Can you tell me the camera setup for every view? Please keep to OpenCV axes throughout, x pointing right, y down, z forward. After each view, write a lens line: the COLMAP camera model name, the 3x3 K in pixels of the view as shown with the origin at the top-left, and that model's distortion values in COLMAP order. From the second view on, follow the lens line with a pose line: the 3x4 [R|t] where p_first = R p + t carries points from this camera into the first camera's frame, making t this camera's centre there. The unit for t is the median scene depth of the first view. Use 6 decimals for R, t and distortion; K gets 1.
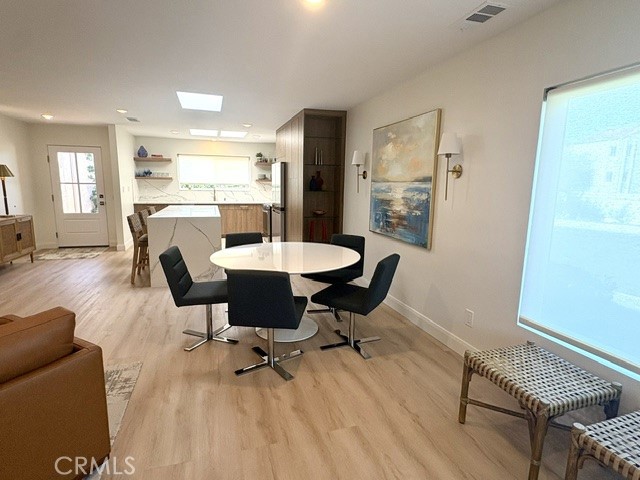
lens RADIAL K [[335.7, 0, 318.3], [0, 335.7, 237.3], [0, 0, 1]] dist [-0.002350, -0.000653]
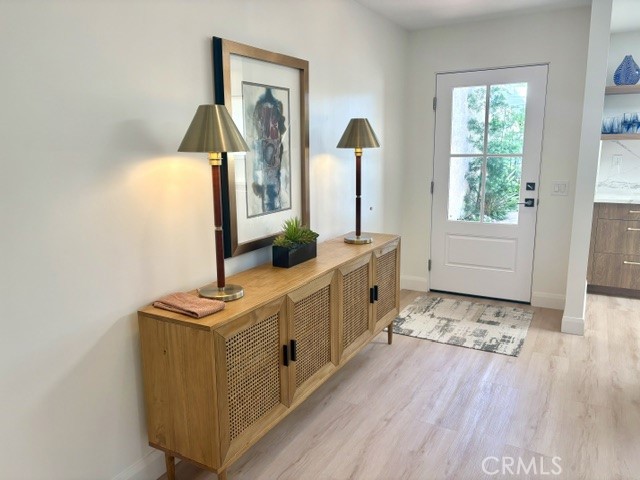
lens RADIAL K [[485.9, 0, 318.6], [0, 485.9, 237.1], [0, 0, 1]] dist [0.037428, -0.019611]
pose [[0.676499, 0.111891, -0.727894, -0.426734], [-0.091280, 0.993509, 0.067886, -0.087095], [0.730765, 0.020517, 0.682321, 0.451078]]
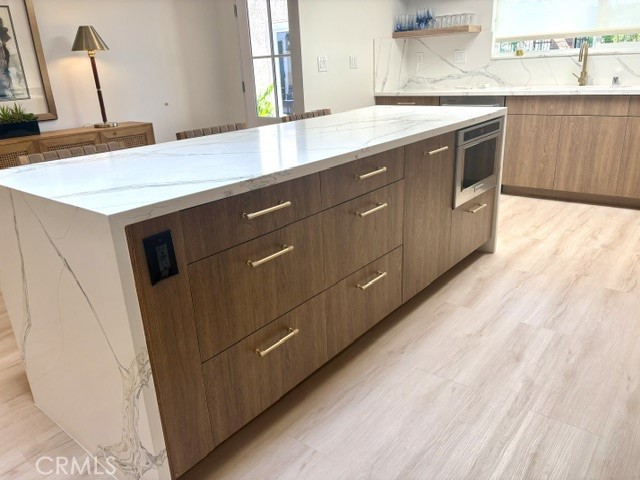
lens RADIAL K [[485.9, 0, 320.0], [0, 485.9, 240.4], [0, 0, 1]] dist [0.037428, -0.019611]
pose [[0.547205, 0.244498, -0.800492, -0.022384], [-0.071972, 0.966587, 0.246029, -0.086742], [0.833898, -0.077015, 0.546518, 0.698839]]
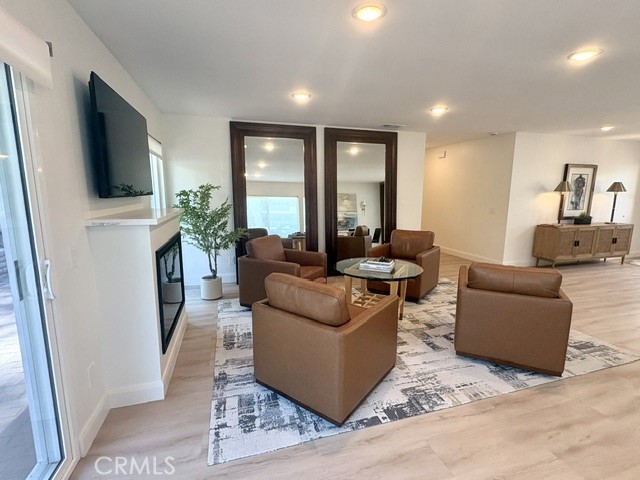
lens RADIAL K [[314.5, 0, 317.2], [0, 314.5, 239.7], [0, 0, 1]] dist [0.004581, 0.001783]
pose [[-0.012909, 0.144412, -0.989434, 0.219023], [-0.161240, 0.976266, 0.144593, 0.003158], [0.986831, 0.161403, 0.010683, -0.070510]]
